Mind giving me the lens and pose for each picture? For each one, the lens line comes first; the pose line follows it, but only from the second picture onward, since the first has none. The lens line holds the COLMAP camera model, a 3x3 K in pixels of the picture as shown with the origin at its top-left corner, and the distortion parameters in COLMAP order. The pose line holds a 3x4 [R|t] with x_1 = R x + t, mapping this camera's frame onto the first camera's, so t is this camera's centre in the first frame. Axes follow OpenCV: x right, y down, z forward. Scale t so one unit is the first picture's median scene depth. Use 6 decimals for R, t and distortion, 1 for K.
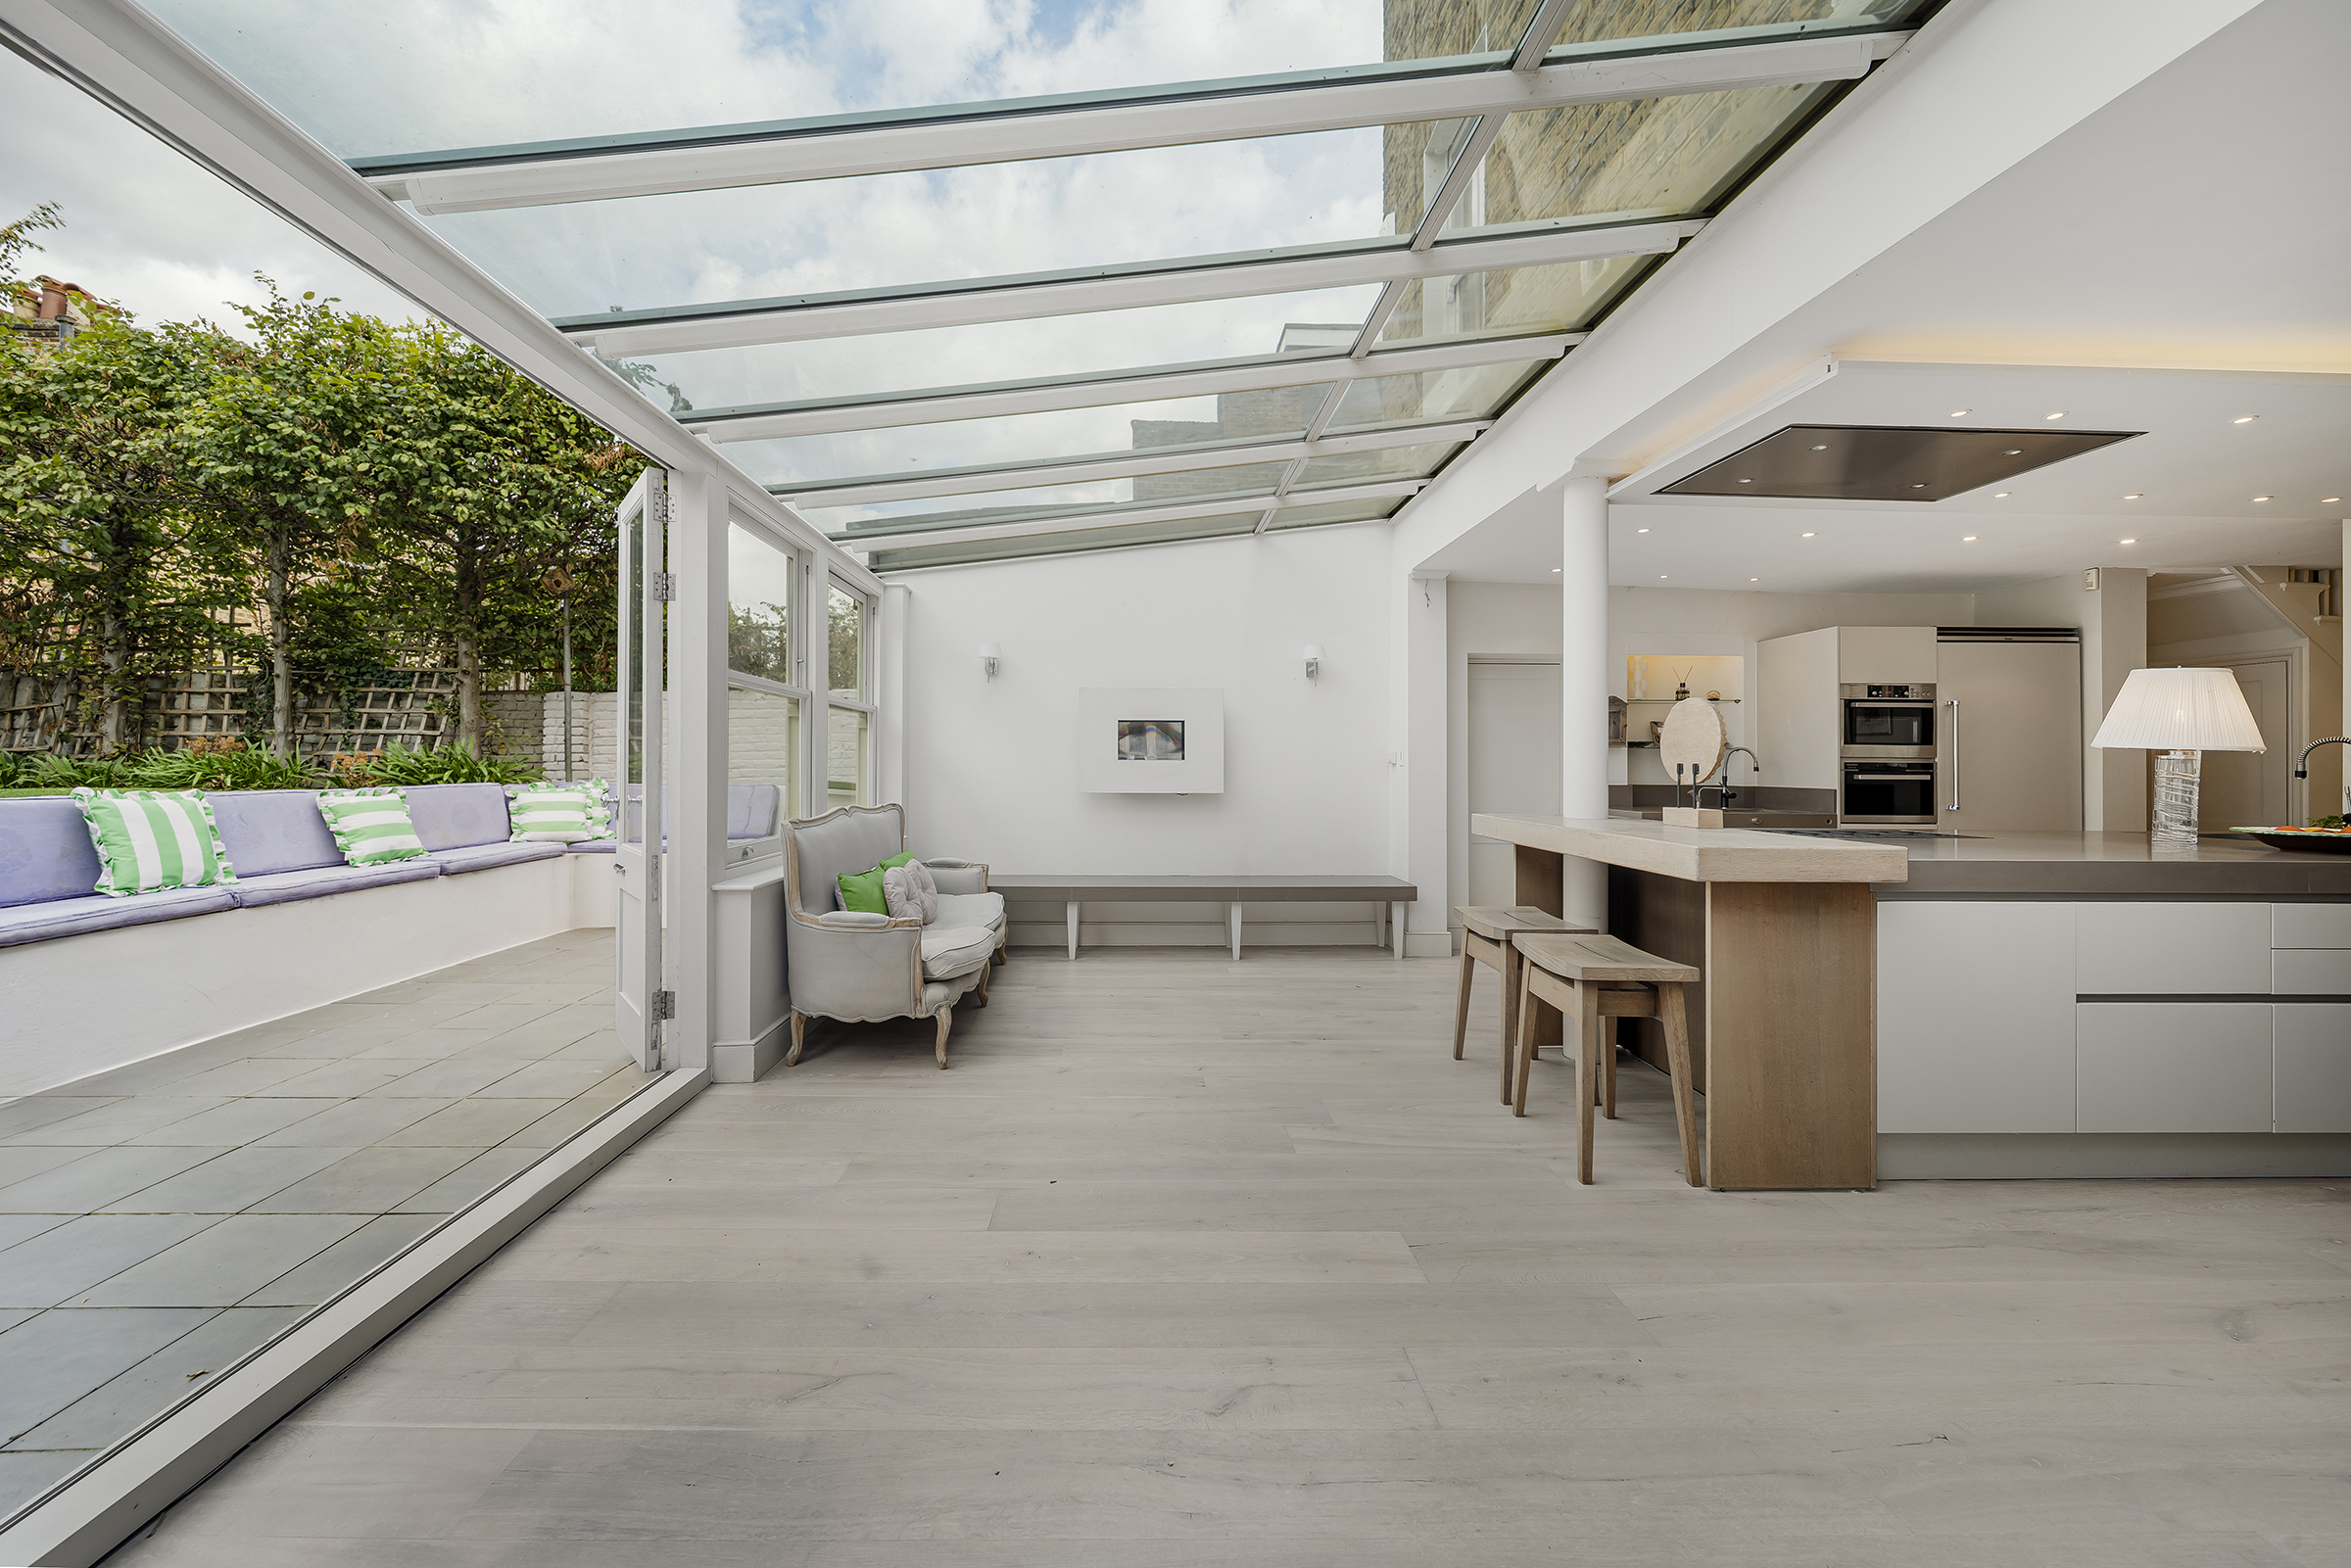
lens RADIAL K [[846.2, 0, 1145.1], [0, 846.2, 767.6], [0, 0, 1]] dist [-0.001607, -0.000360]
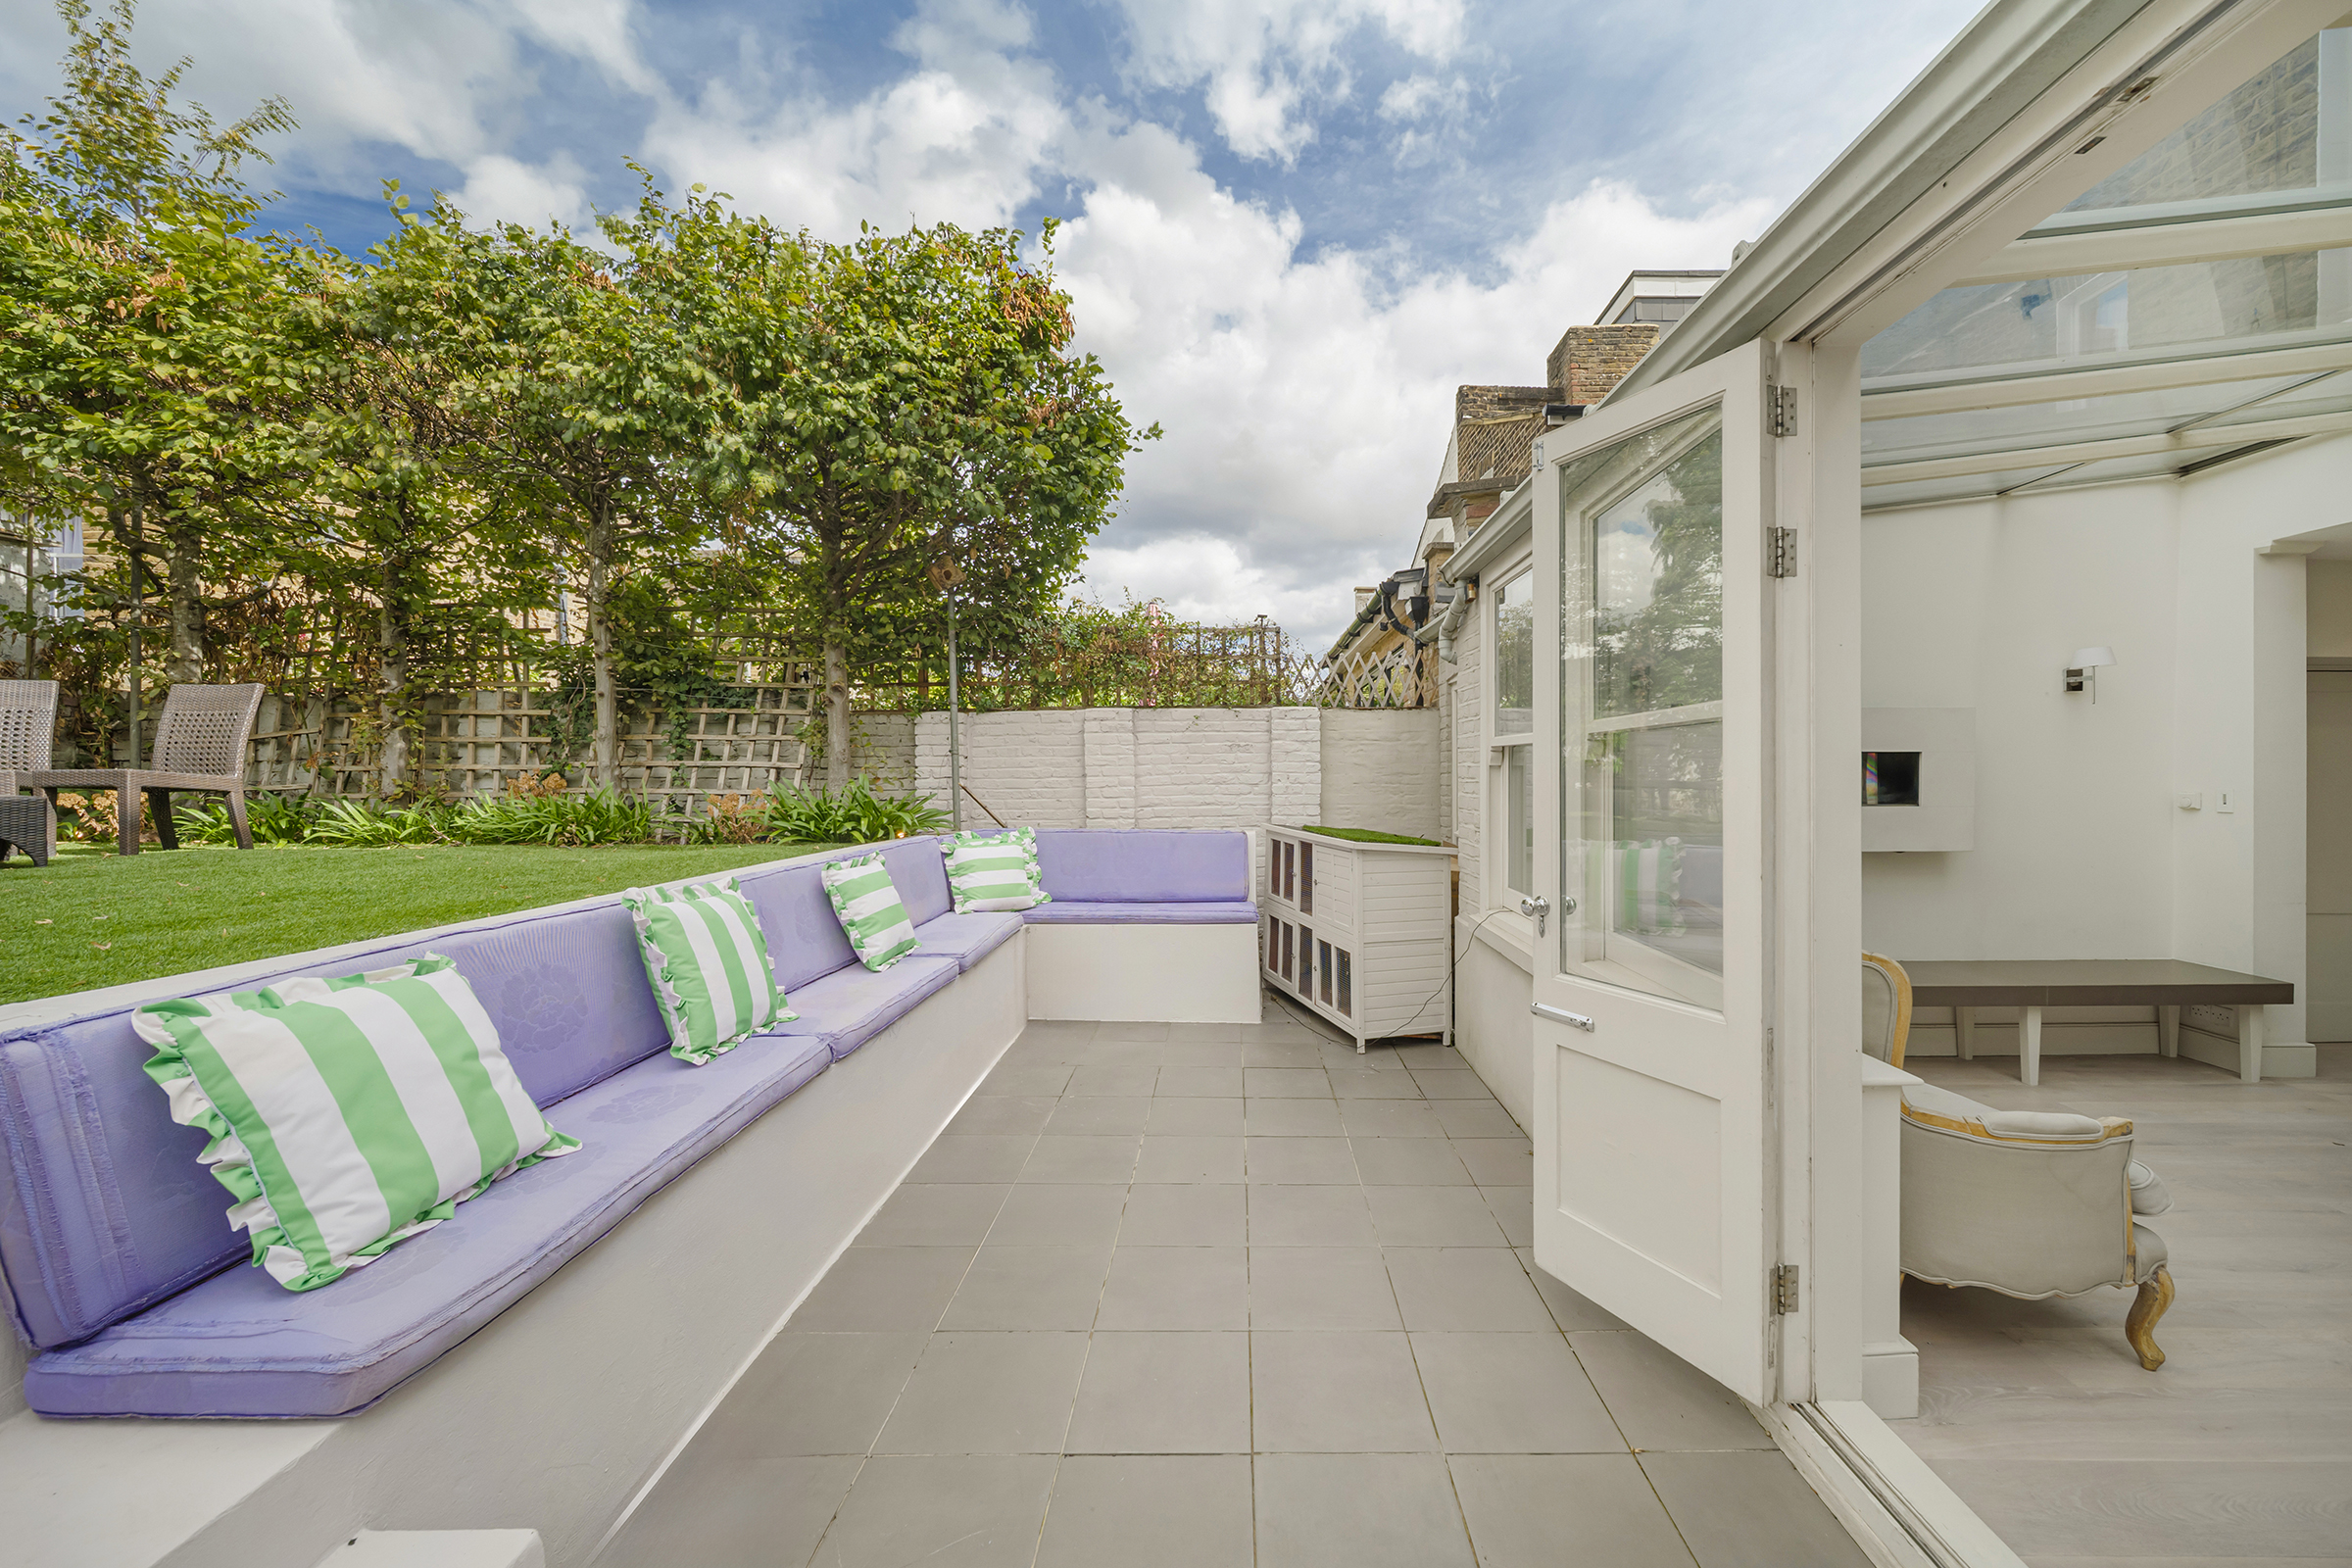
lens RADIAL K [[875.1, 0, 1238.0], [0, 875.1, 781.3], [0, 0, 1]] dist [0.002209, 0.000165]
pose [[0.999935, -0.005505, -0.009986, -0.407636], [0.005608, 0.999931, 0.010315, -0.031512], [0.009928, -0.010371, 0.999897, 0.177308]]
